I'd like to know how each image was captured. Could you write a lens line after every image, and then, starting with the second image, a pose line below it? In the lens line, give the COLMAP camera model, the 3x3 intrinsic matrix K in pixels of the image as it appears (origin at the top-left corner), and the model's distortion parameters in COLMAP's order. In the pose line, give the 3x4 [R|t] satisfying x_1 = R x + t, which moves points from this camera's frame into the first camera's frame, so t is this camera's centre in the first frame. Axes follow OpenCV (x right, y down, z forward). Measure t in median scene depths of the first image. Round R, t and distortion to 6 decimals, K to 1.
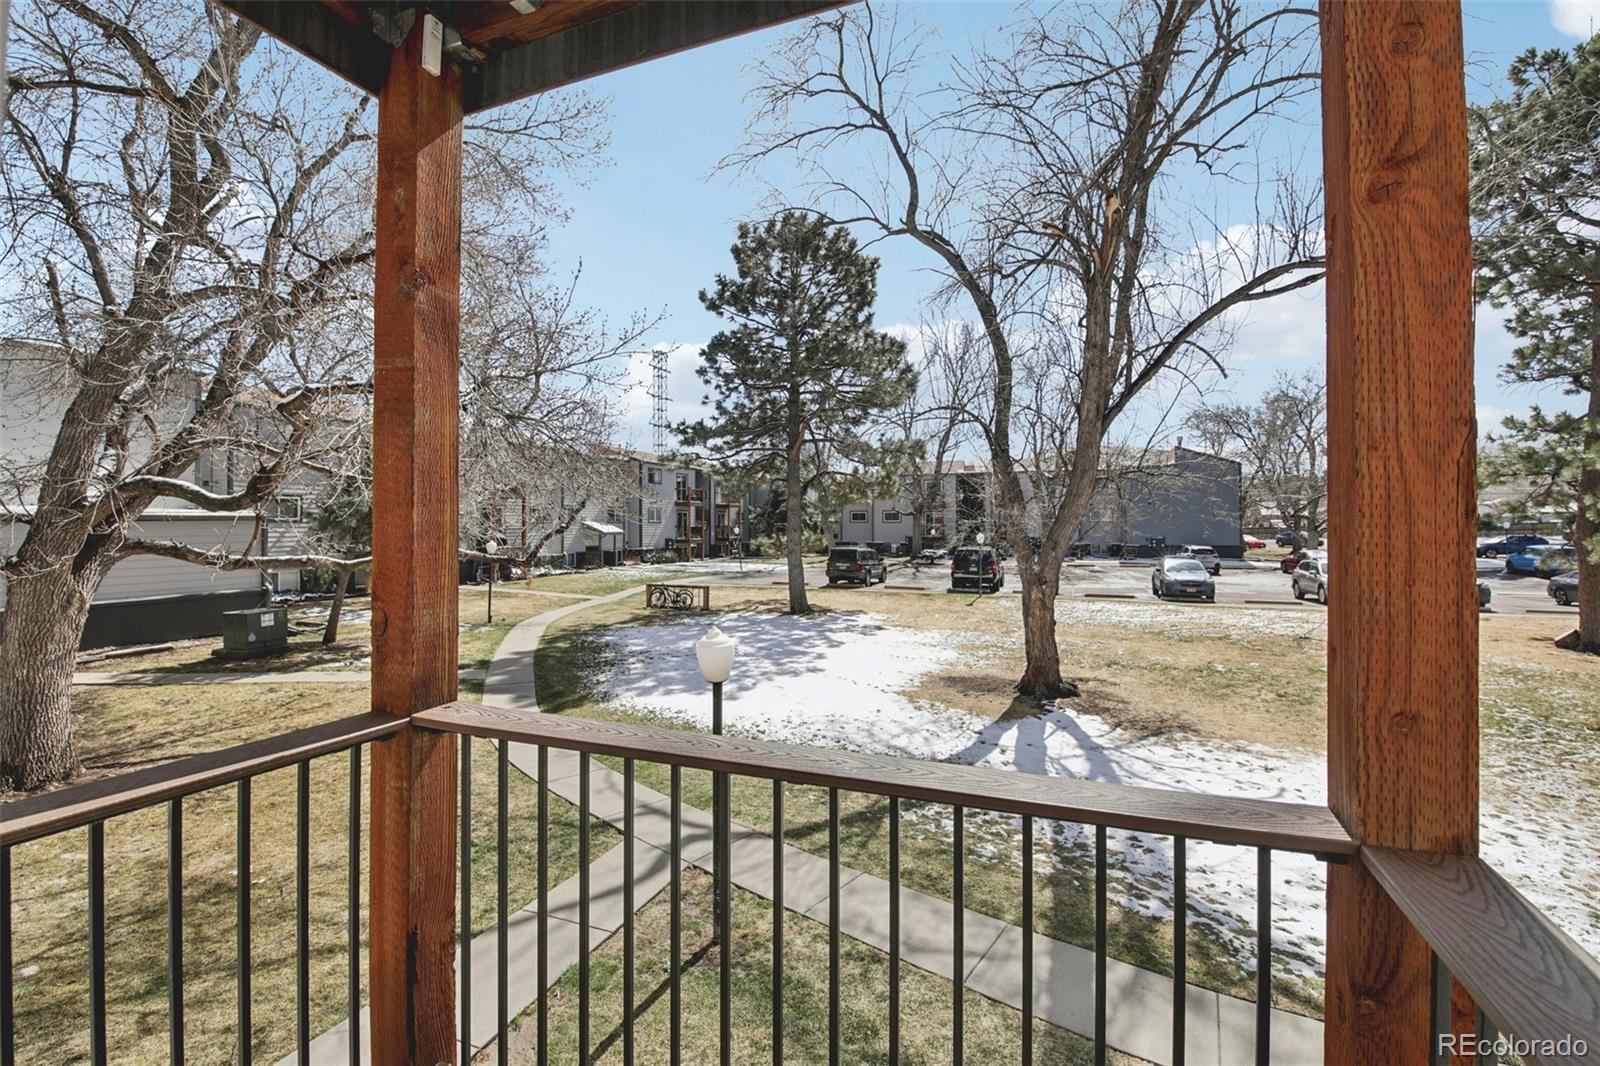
lens RADIAL K [[693.7, 0, 799.6], [0, 693.7, 520.3], [0, 0, 1]] dist [-0.005271, -0.007820]
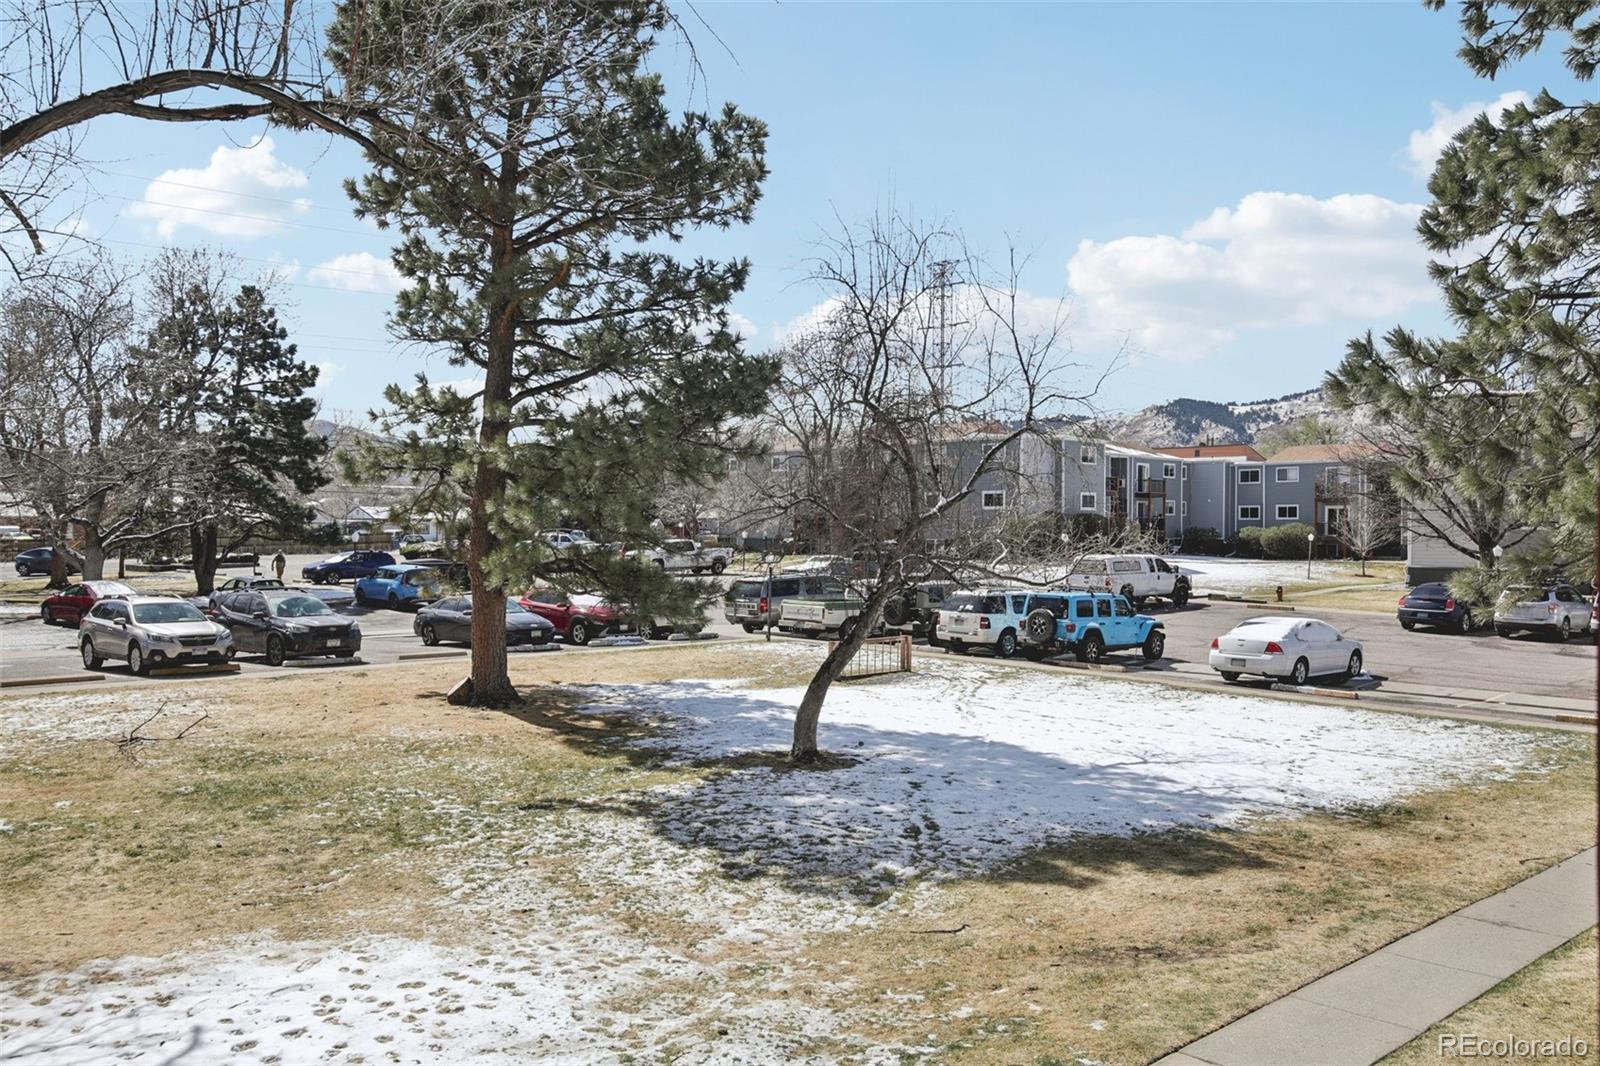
lens RADIAL K [[1296.0, 0, 798.4], [0, 1296.0, 526.7], [0, 0, 1]] dist [0.019595, 0.010560]
pose [[0.395018, 0.007324, 0.918644, -0.040607], [-0.008534, 0.999954, -0.004303, -0.004271], [-0.918634, -0.006140, 0.395063, 0.097294]]
